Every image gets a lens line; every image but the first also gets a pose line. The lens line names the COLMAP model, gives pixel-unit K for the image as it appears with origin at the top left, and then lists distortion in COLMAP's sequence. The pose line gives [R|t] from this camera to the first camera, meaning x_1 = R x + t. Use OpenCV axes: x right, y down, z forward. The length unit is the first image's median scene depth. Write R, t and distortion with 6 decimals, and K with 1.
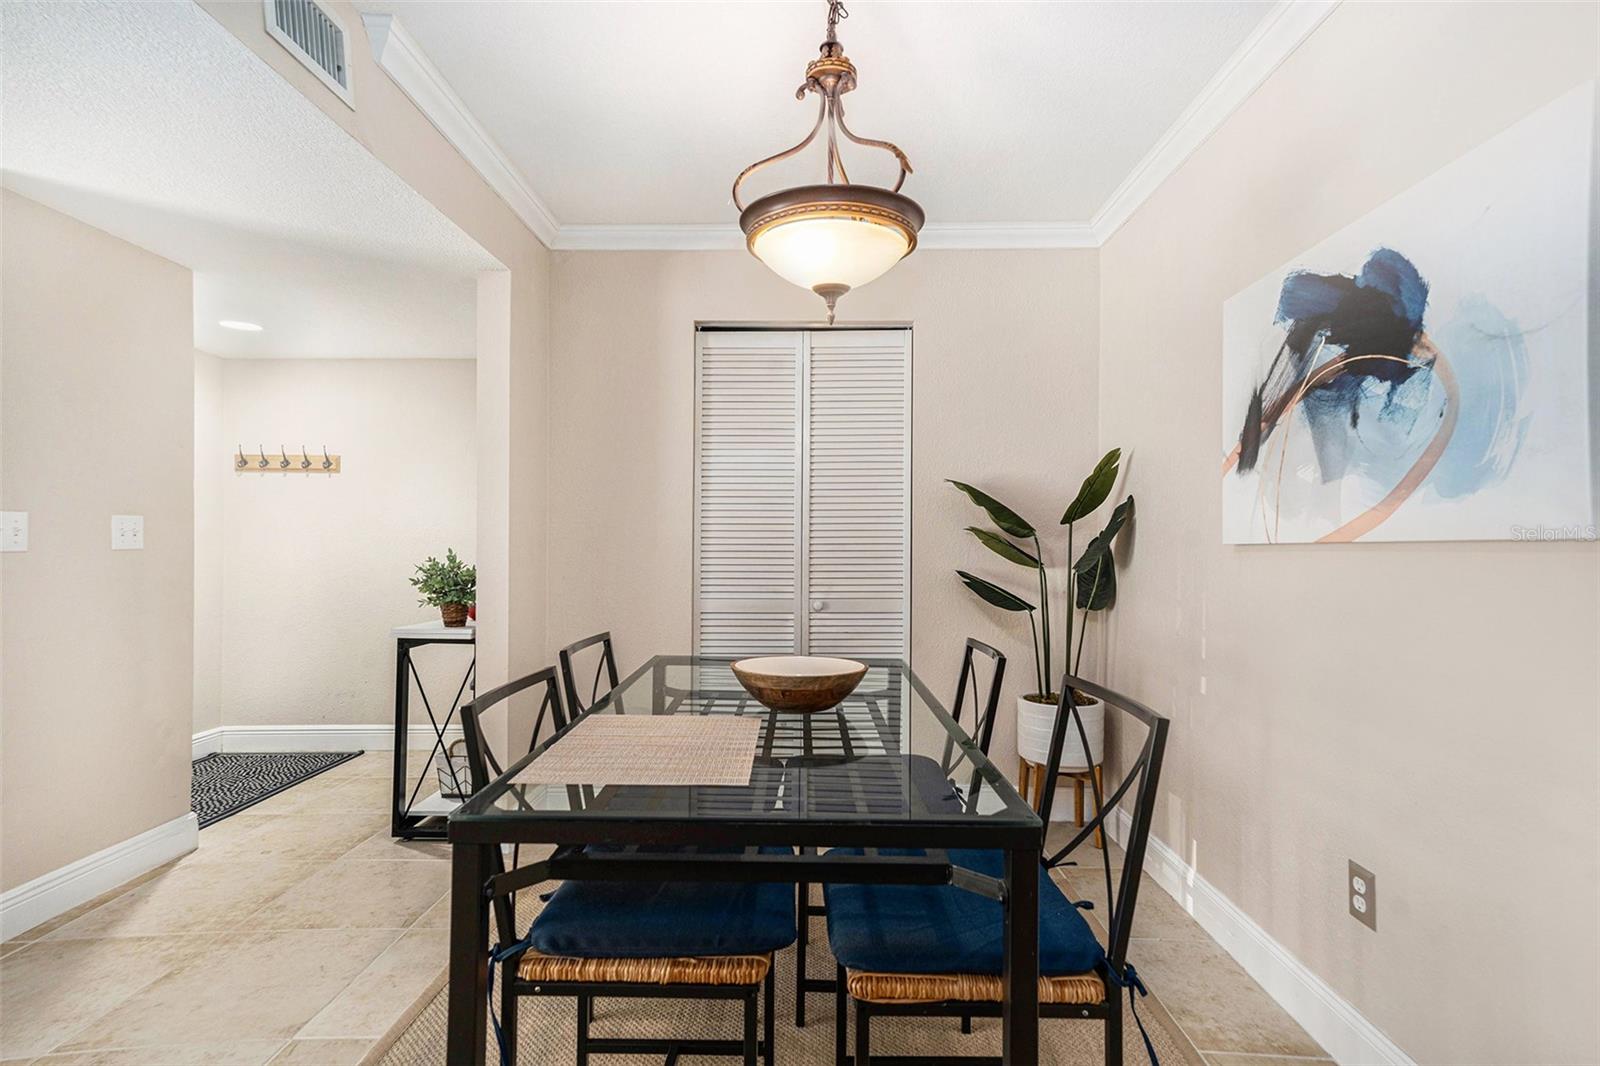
lens RADIAL K [[772.8, 0, 799.1], [0, 772.8, 548.1], [0, 0, 1]] dist [0.002469, 0.000569]
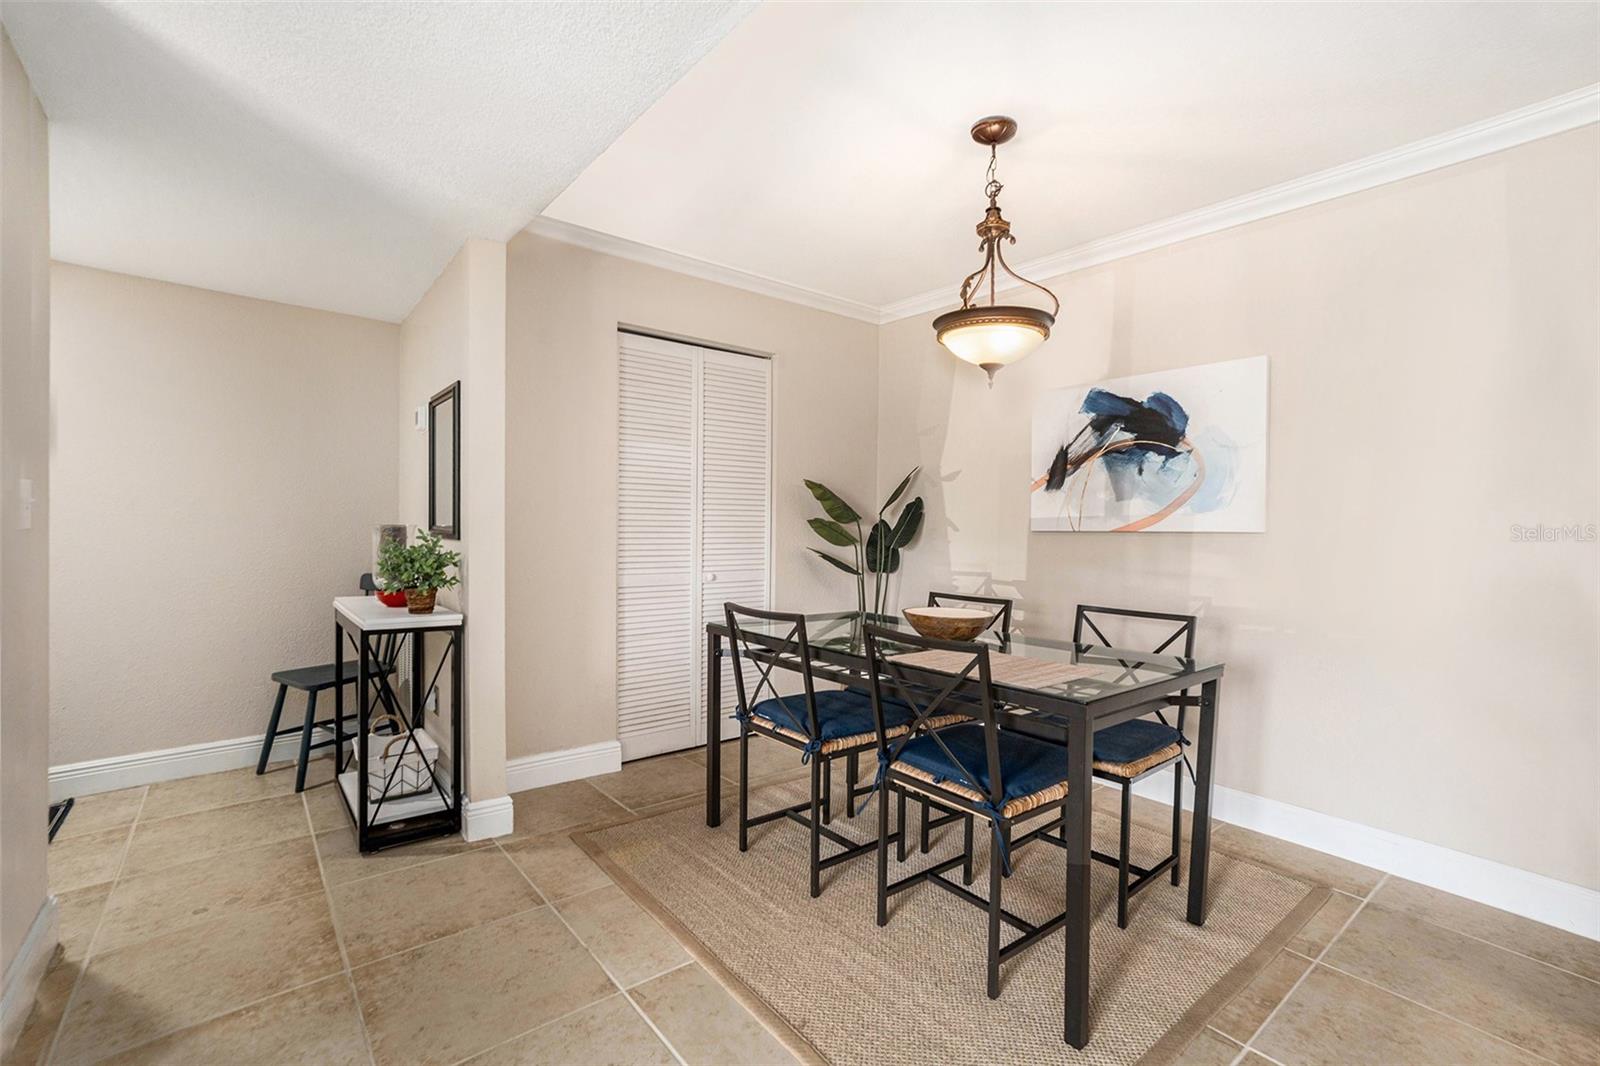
lens RADIAL K [[713.6, 0, 815.7], [0, 713.6, 552.5], [0, 0, 1]] dist [0.005668, 0.003866]
pose [[0.775215, -0.016138, 0.631491, -1.081708], [-0.007882, 0.999349, 0.035216, -0.010805], [-0.631648, -0.032278, 0.774583, 0.065106]]
